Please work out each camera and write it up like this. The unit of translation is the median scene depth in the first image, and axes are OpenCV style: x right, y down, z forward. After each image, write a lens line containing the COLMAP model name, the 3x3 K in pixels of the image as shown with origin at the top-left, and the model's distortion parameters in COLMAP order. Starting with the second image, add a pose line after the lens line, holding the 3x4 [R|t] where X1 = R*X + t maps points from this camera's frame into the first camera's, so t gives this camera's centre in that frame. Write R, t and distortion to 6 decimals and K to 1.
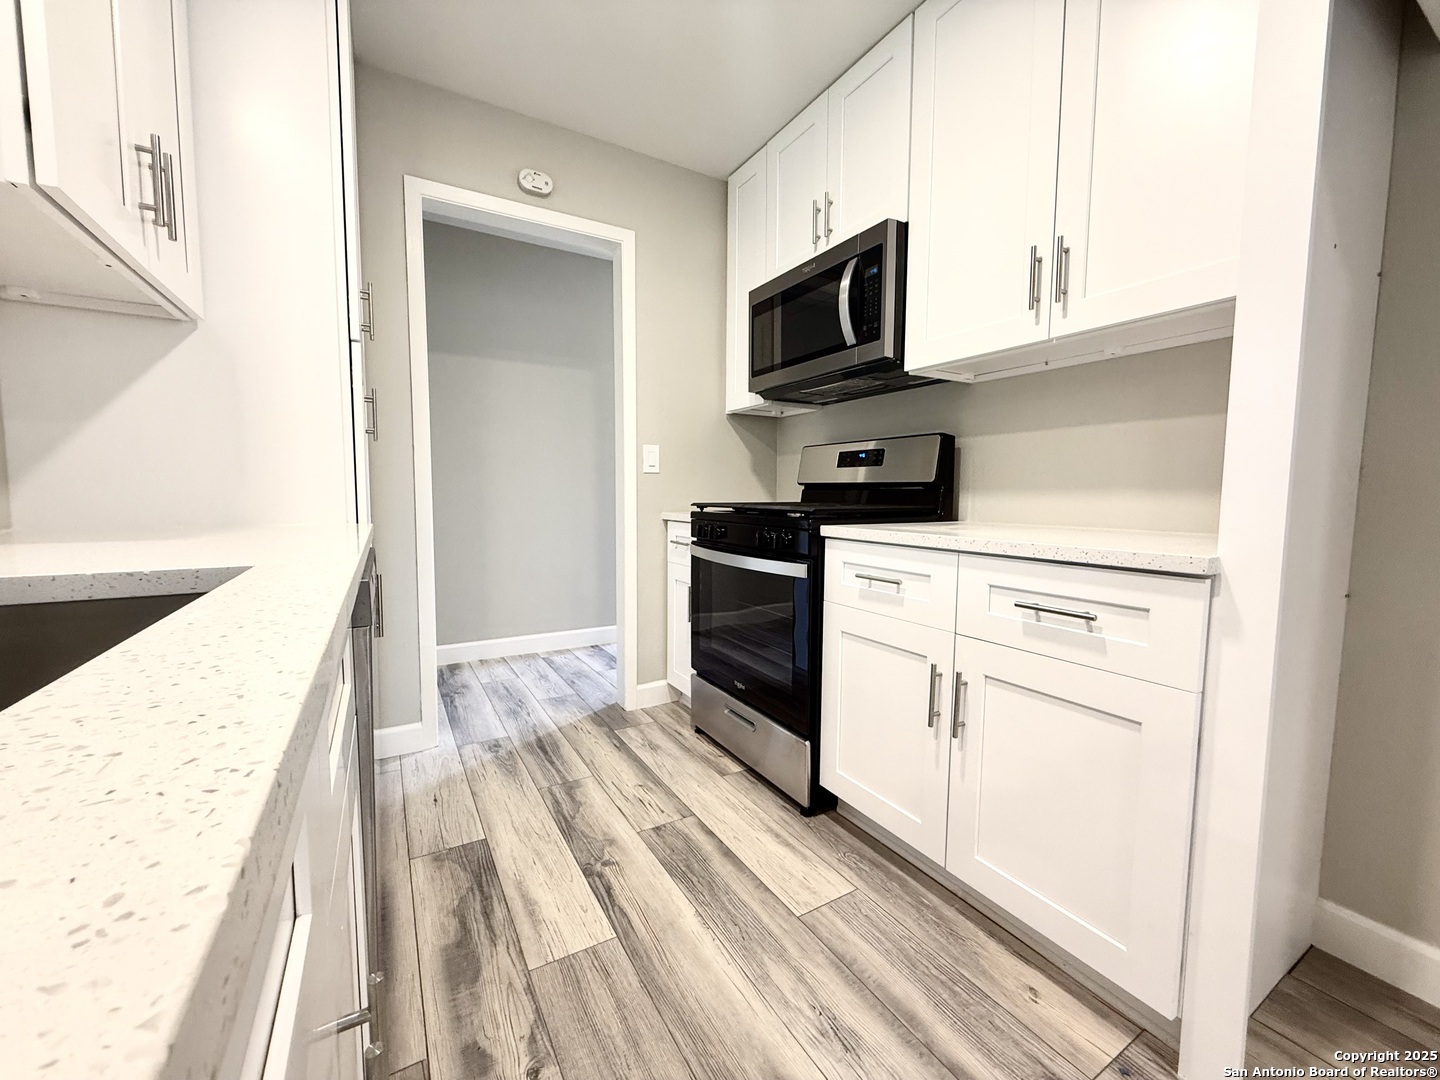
lens RADIAL K [[577.8, 0, 714.5], [0, 577.8, 536.6], [0, 0, 1]] dist [0.000202, 0.001131]
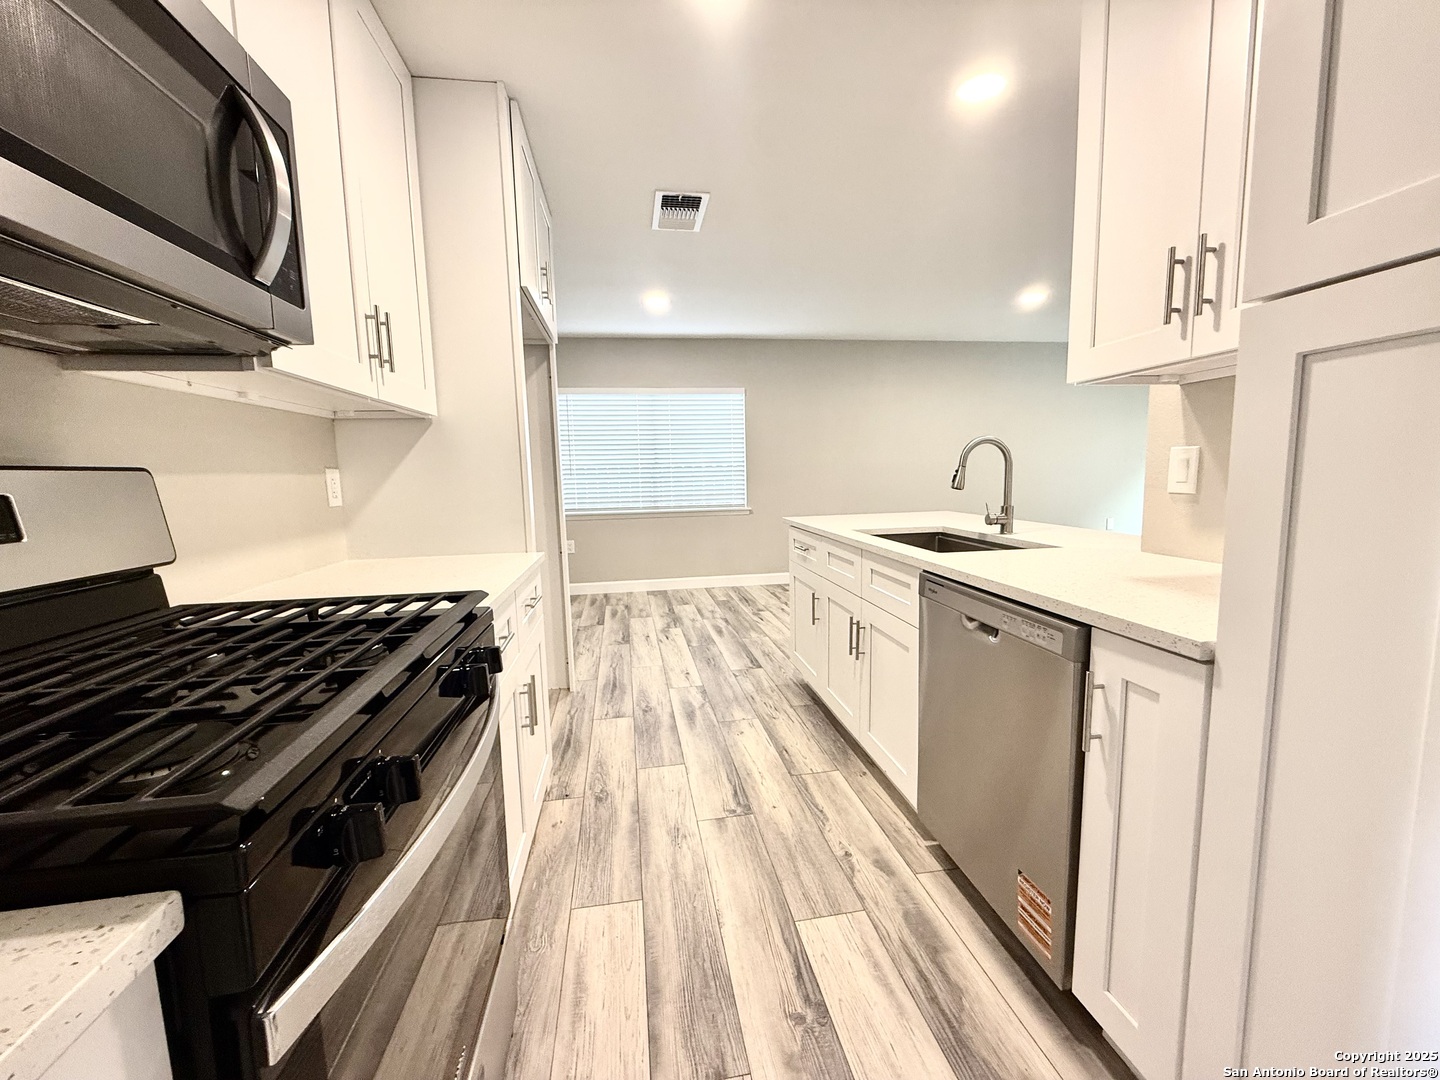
lens RADIAL K [[577.8, 0, 718.0], [0, 577.8, 540.8], [0, 0, 1]] dist [0.000202, 0.001131]
pose [[-0.933063, -0.028422, 0.358588, -0.343642], [0.043606, 0.980584, 0.191187, -0.237201], [-0.357060, 0.194027, -0.913708, 1.613227]]
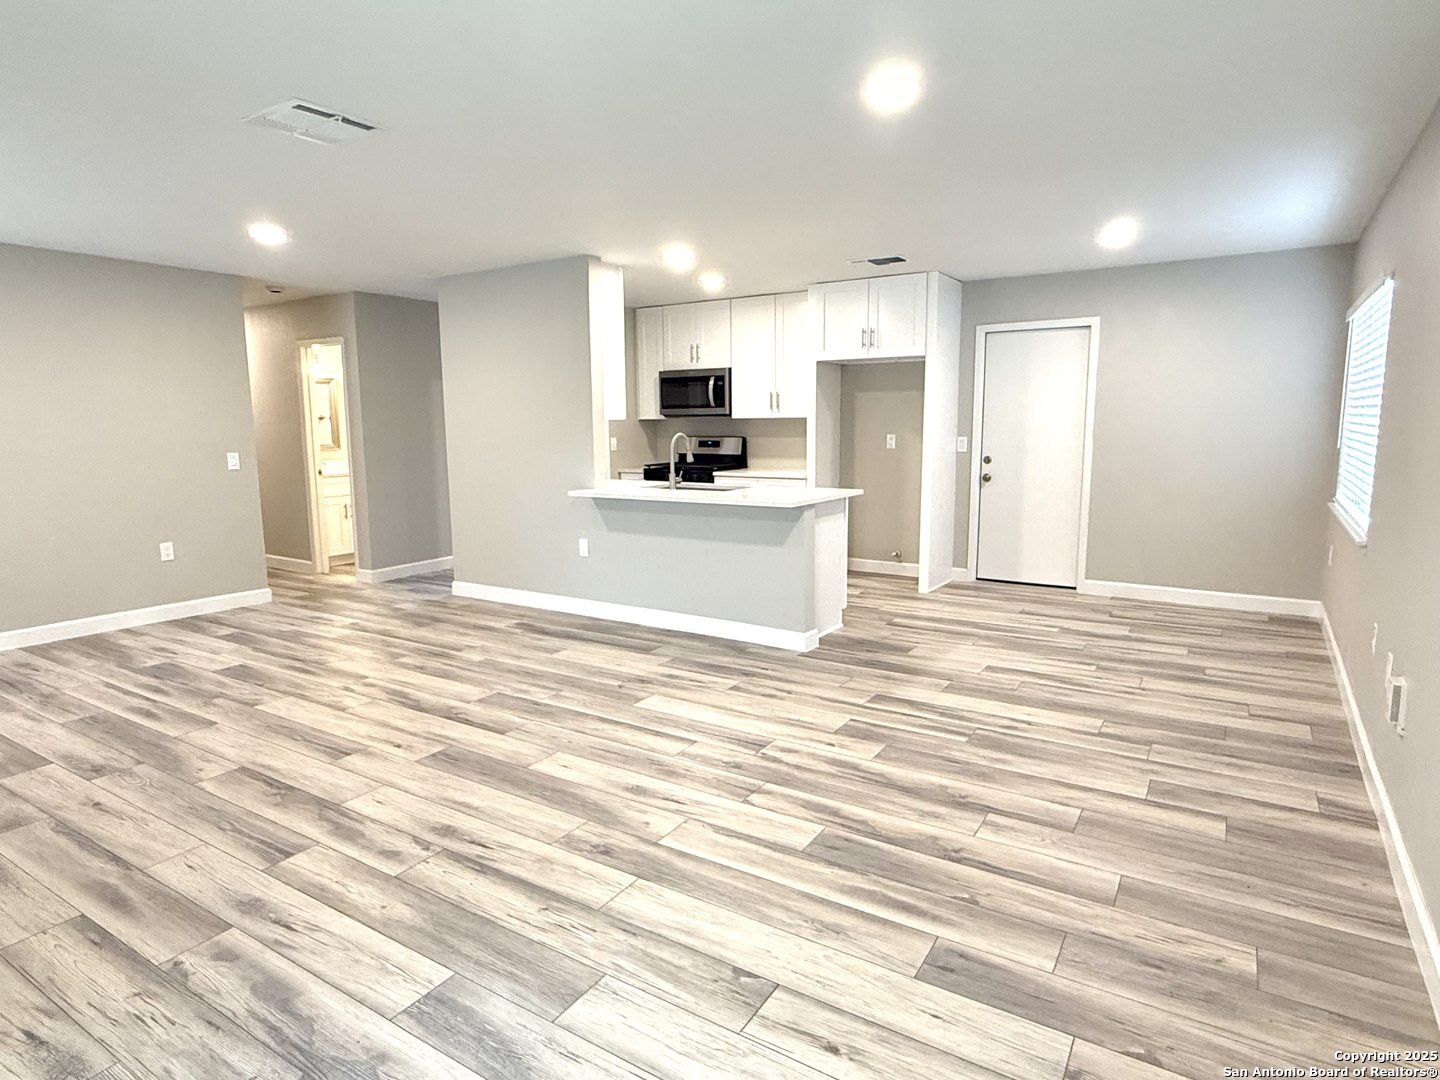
lens RADIAL K [[807.2, 0, 718.9], [0, 807.2, 539.2], [0, 0, 1]] dist [-0.004401, 0.001726]
pose [[0.892992, -0.080249, 0.442861, -1.824249], [0.049510, 0.995519, 0.080562, -0.010174], [-0.447342, -0.050015, 0.892963, -3.039261]]
